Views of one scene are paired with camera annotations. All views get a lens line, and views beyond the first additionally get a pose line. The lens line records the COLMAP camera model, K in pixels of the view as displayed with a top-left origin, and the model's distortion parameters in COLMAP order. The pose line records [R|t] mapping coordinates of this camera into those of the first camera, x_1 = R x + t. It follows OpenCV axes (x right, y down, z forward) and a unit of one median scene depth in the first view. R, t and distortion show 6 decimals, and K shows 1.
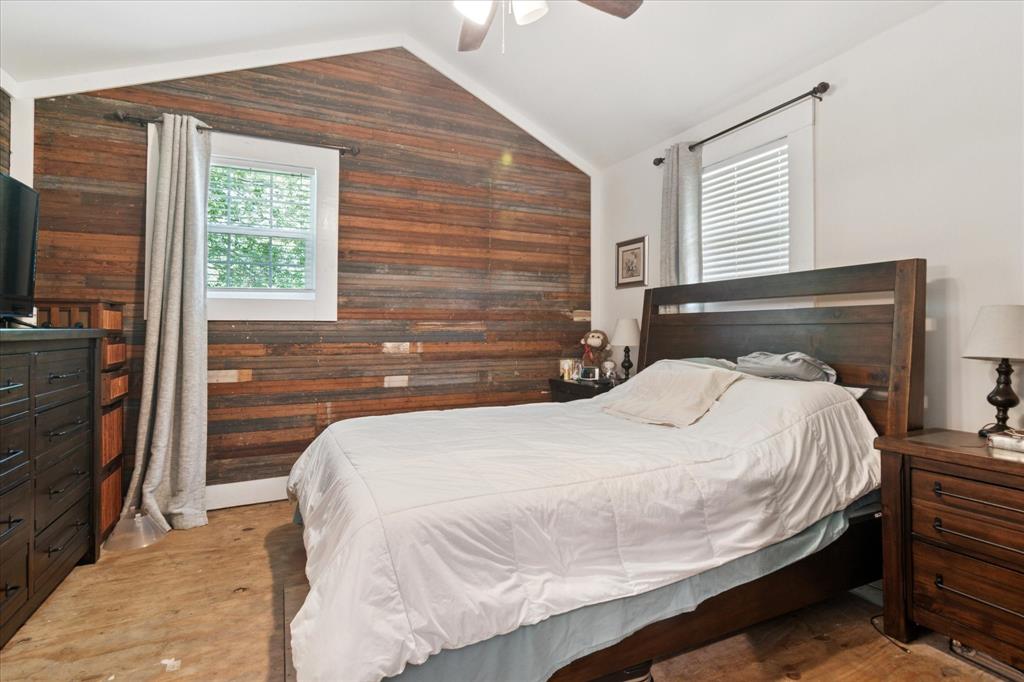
lens RADIAL K [[508.9, 0, 510.9], [0, 508.9, 320.9], [0, 0, 1]] dist [-0.002627, 0.000176]
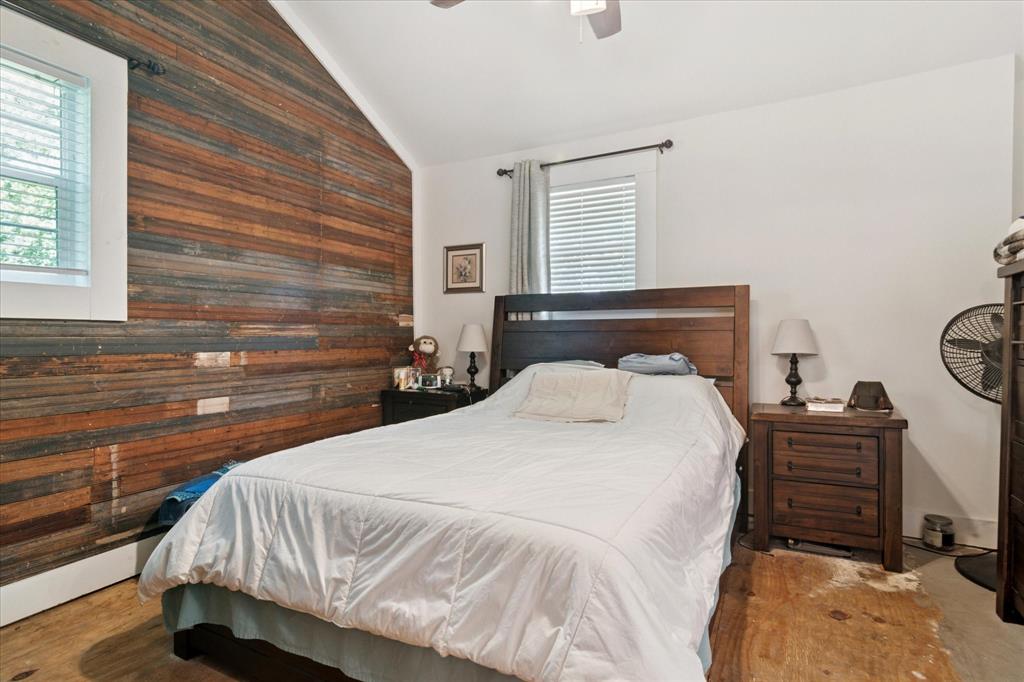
lens RADIAL K [[524.2, 0, 512.0], [0, 524.2, 341.0], [0, 0, 1]] dist [-0.001736, 0.000665]
pose [[0.782457, -0.004343, 0.622690, -0.351942], [-0.011135, 0.999718, 0.020964, 0.005972], [-0.622605, -0.023337, 0.782188, 0.147034]]
